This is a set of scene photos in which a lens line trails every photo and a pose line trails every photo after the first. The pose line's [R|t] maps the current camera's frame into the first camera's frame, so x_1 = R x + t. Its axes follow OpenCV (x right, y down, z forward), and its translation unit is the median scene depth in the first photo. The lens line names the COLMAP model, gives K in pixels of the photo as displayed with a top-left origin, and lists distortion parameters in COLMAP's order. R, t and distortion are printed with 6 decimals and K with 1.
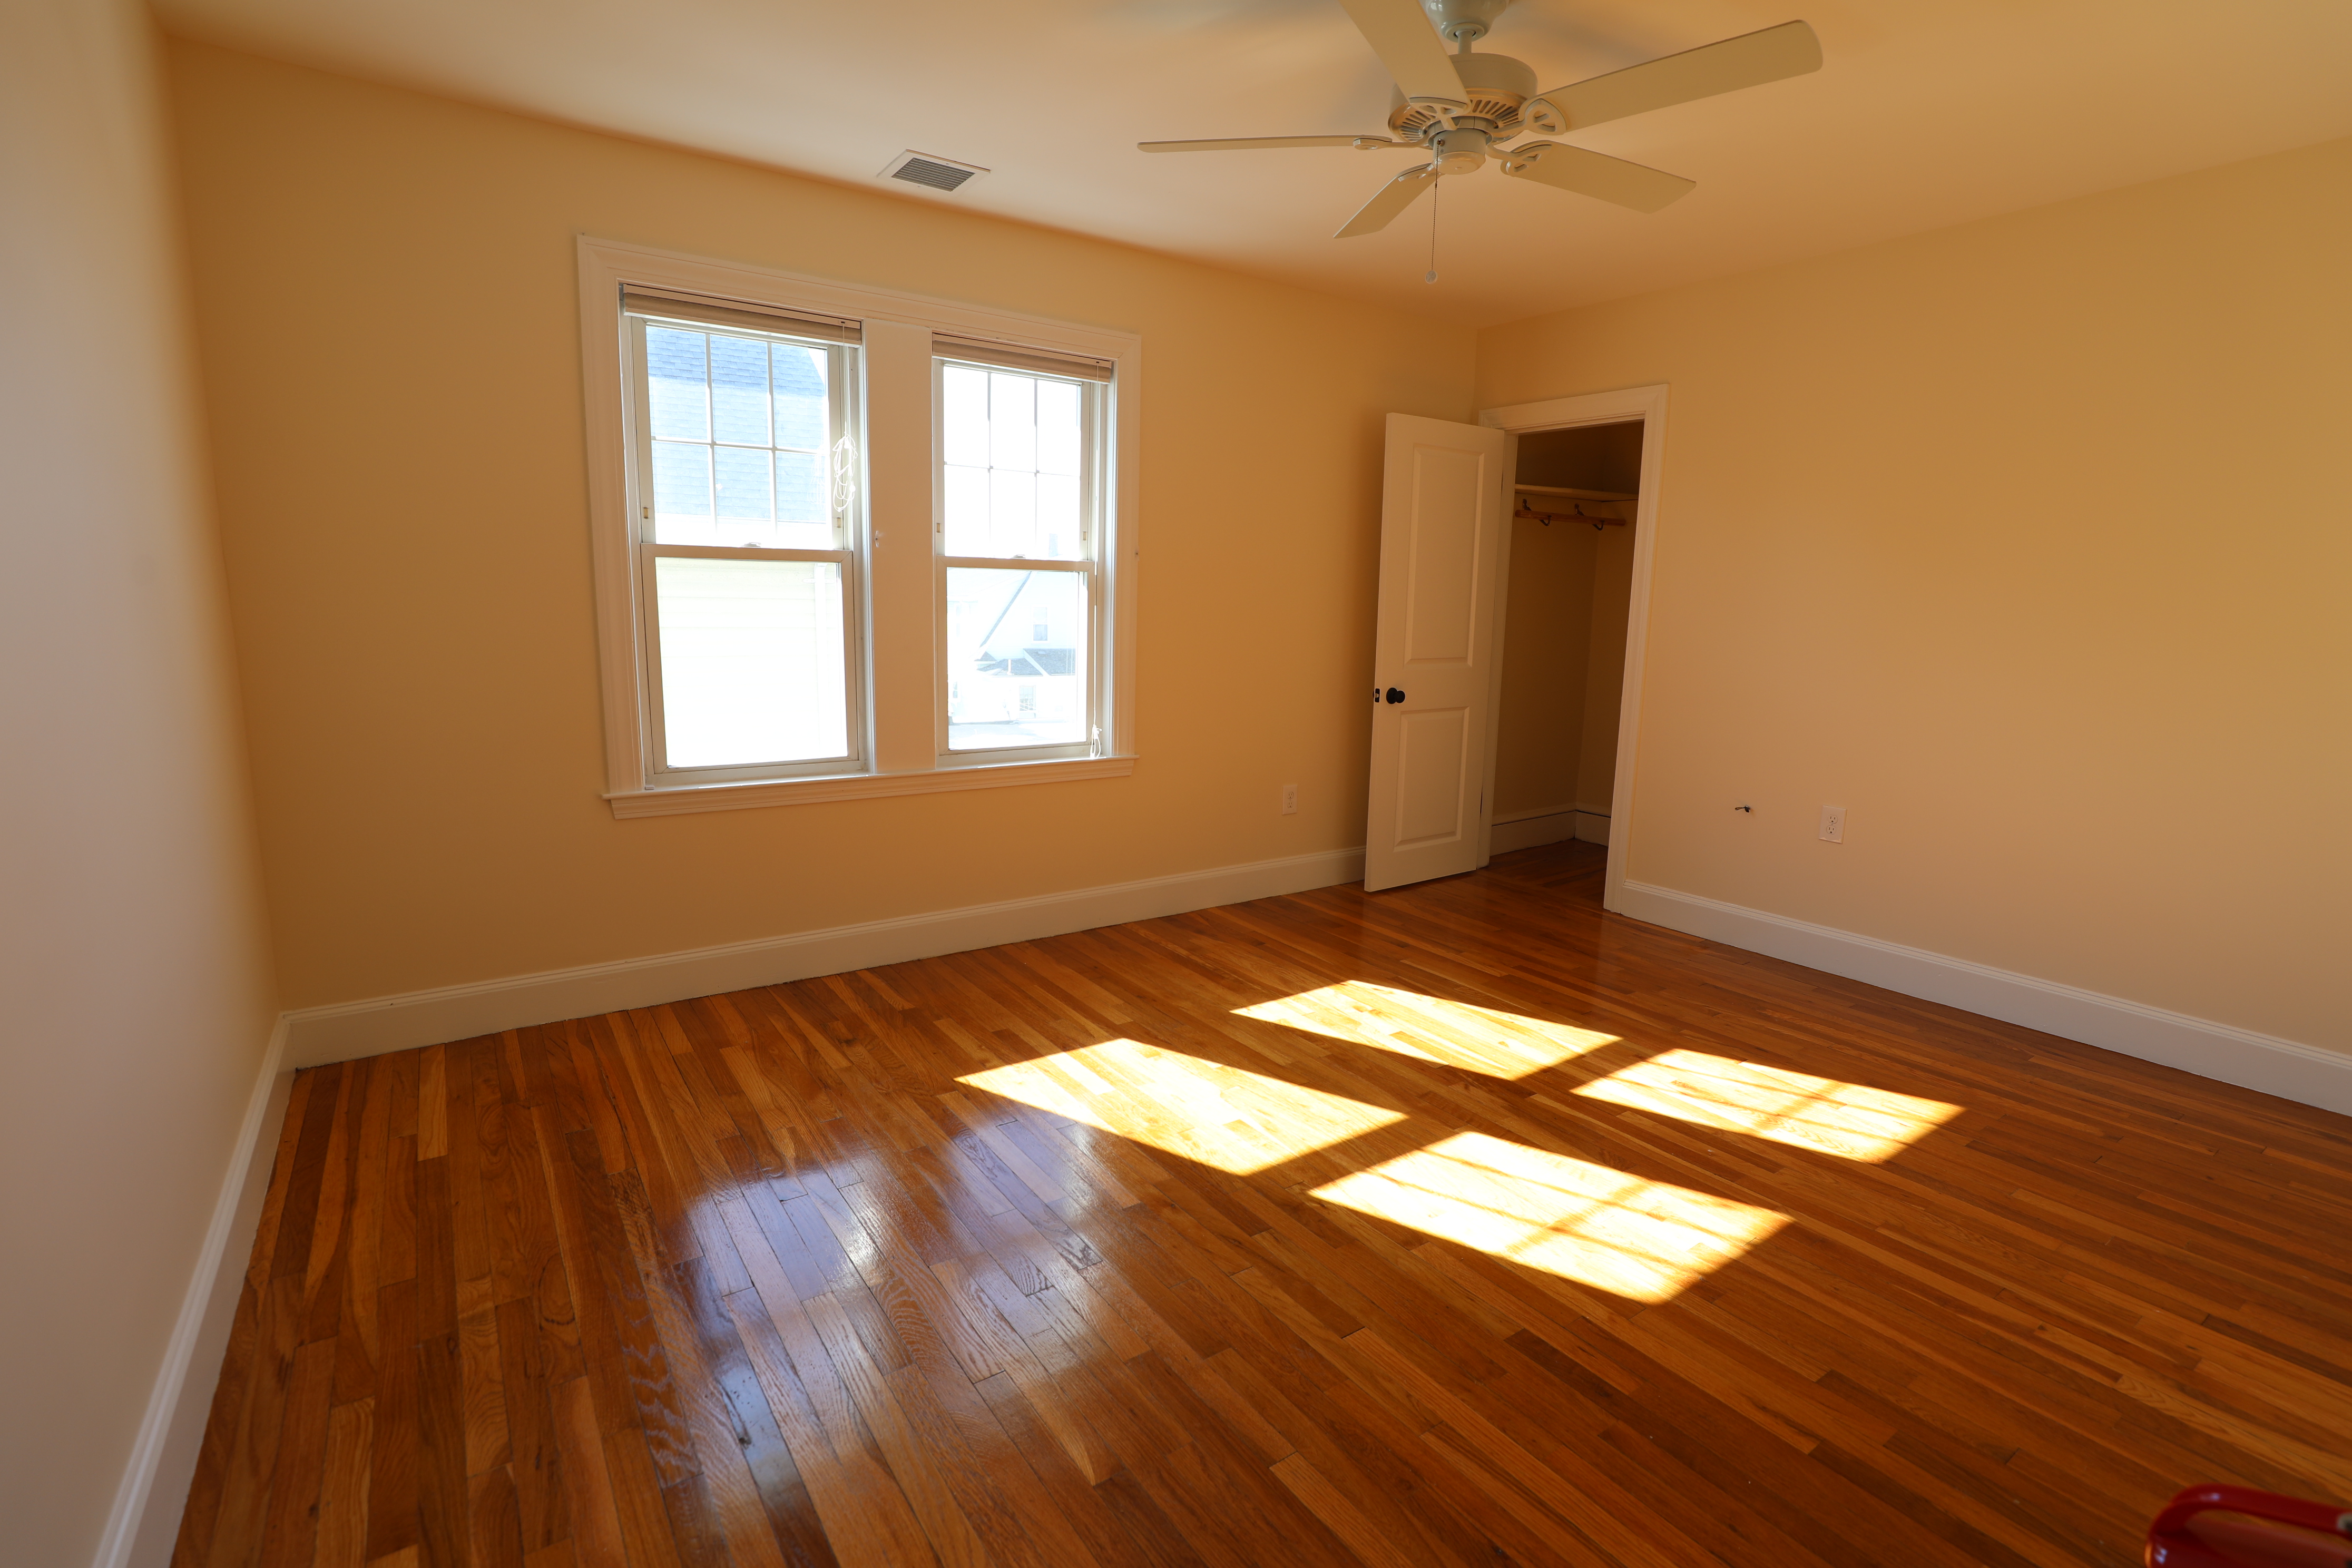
lens RADIAL K [[1052.6, 0, 1171.0], [0, 1052.6, 782.2], [0, 0, 1]] dist [-0.031555, 0.005547]
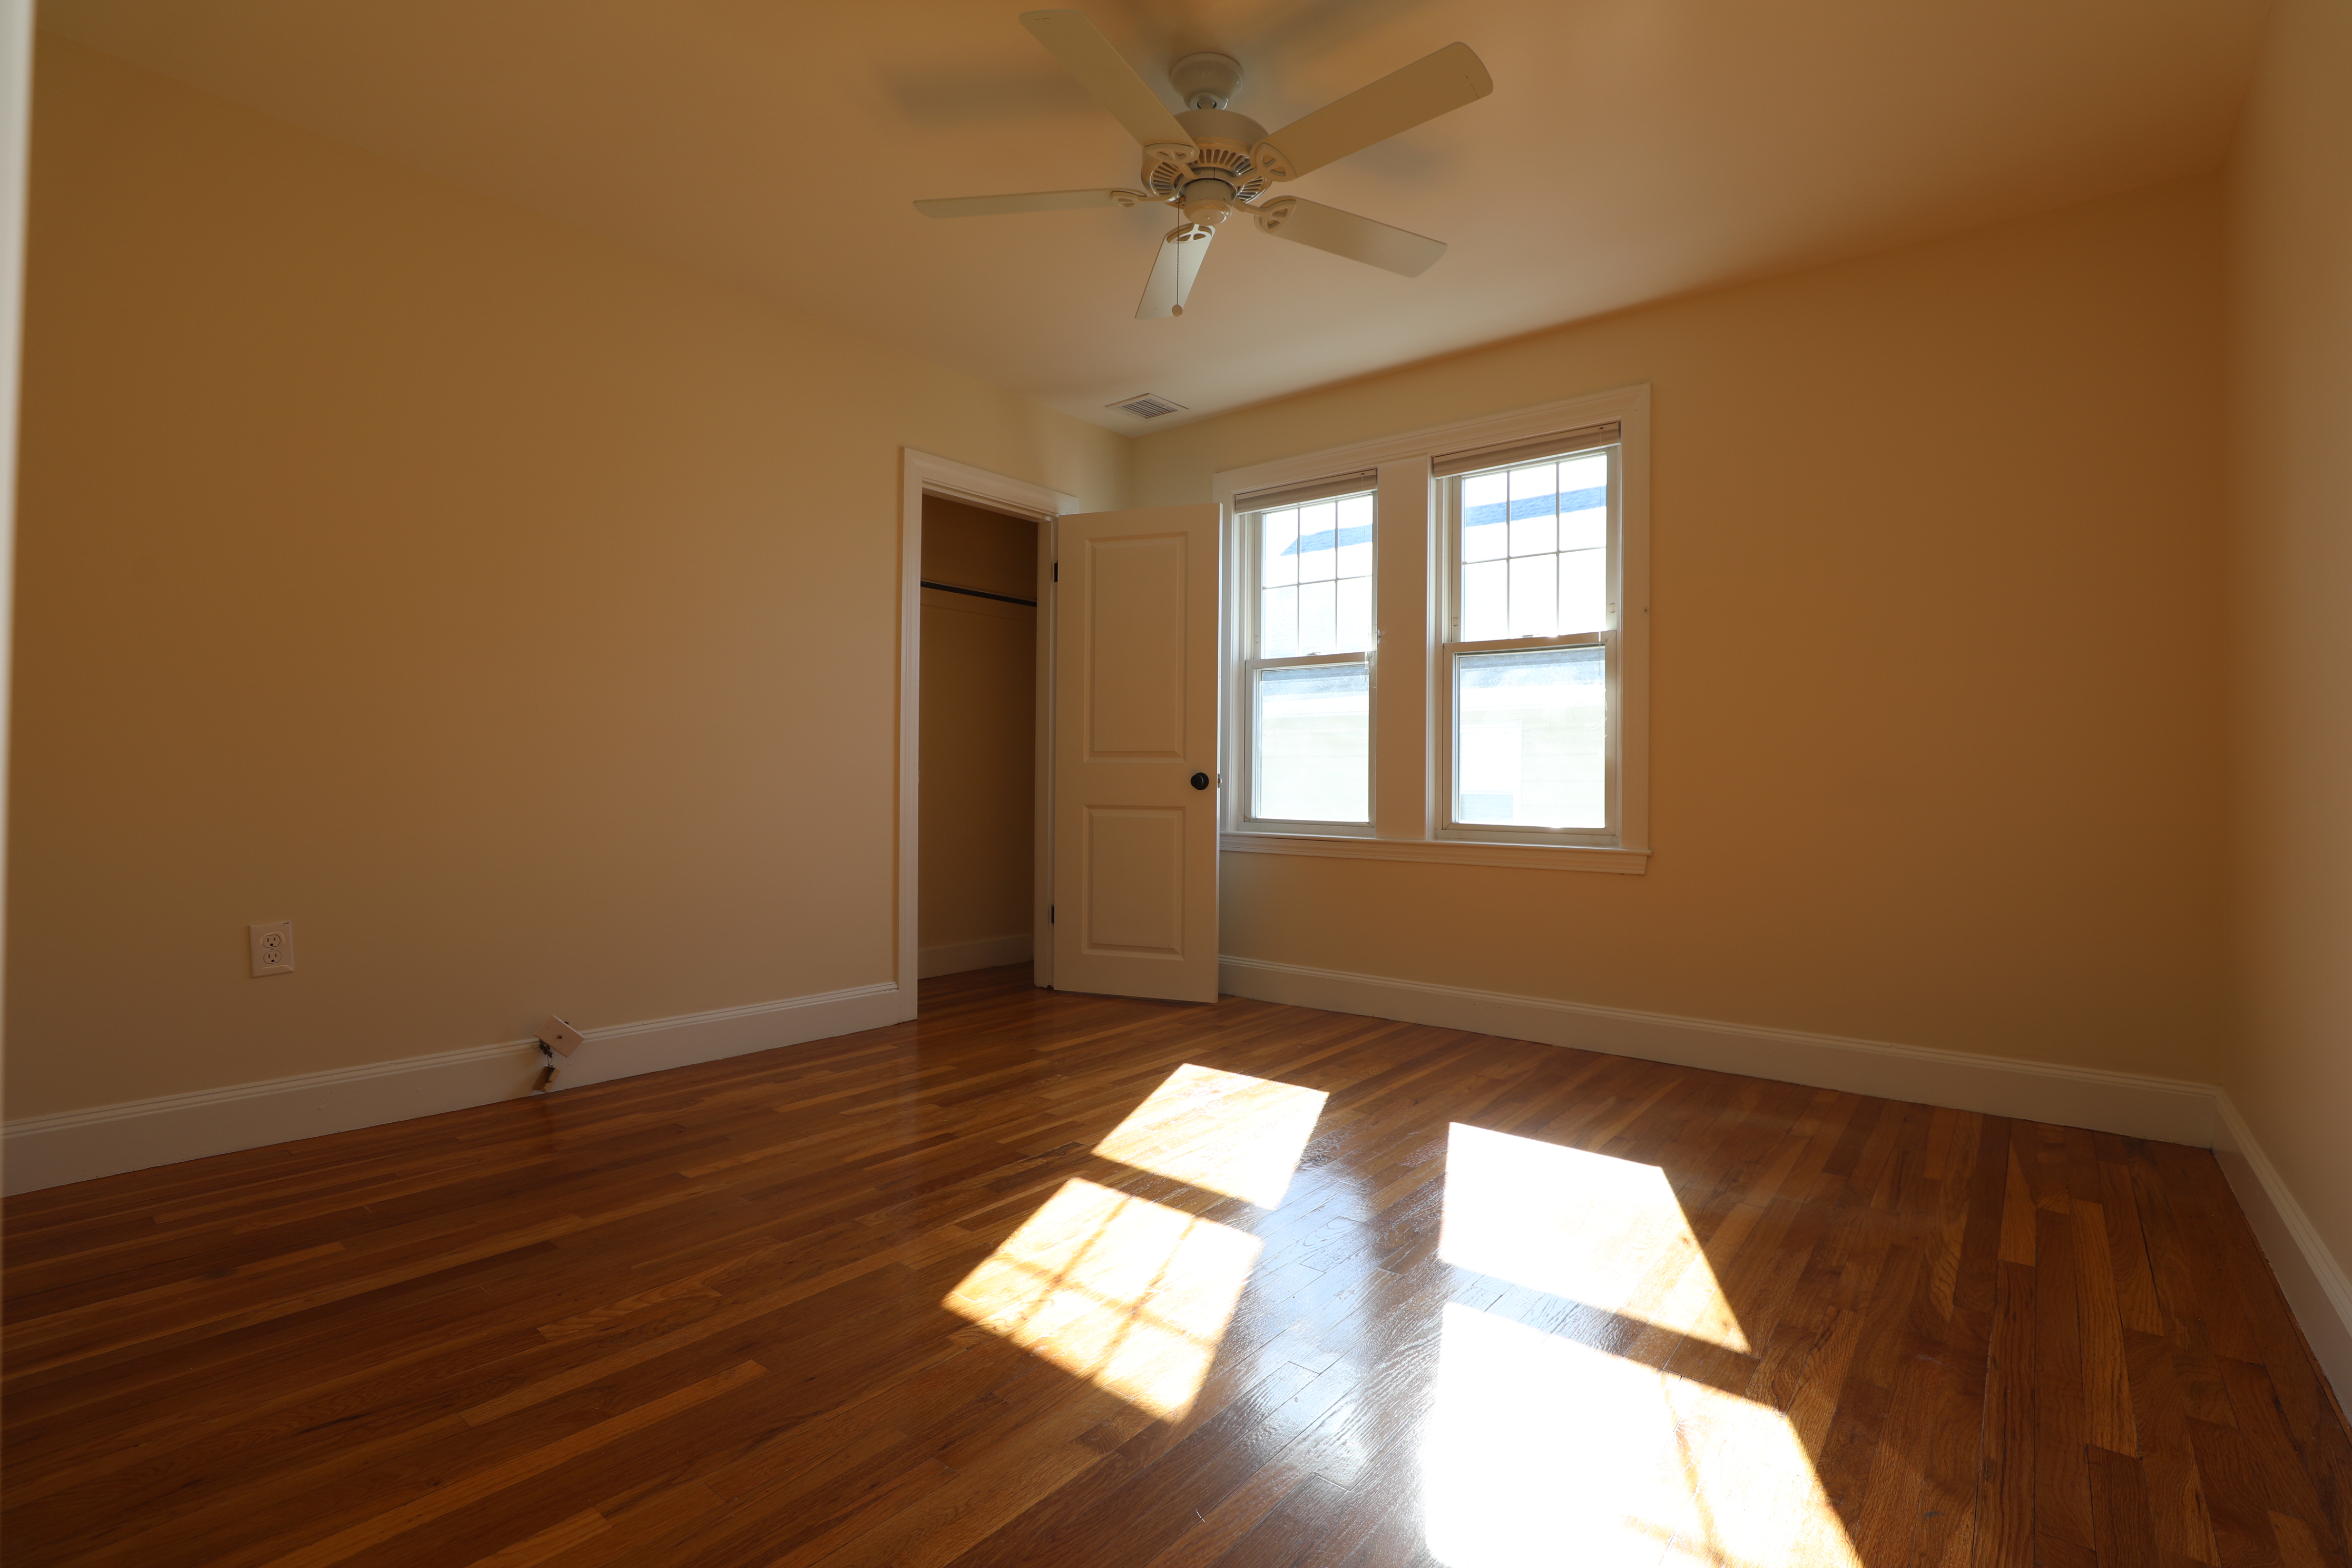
lens RADIAL K [[1052.6, 0, 1171.0], [0, 1052.6, 782.2], [0, 0, 1]] dist [-0.031555, 0.005547]
pose [[0.294514, 0.018567, -0.955467, 0.770044], [-0.110000, 0.993824, -0.014595, -0.029486], [0.949295, 0.109400, 0.294737, 0.419566]]
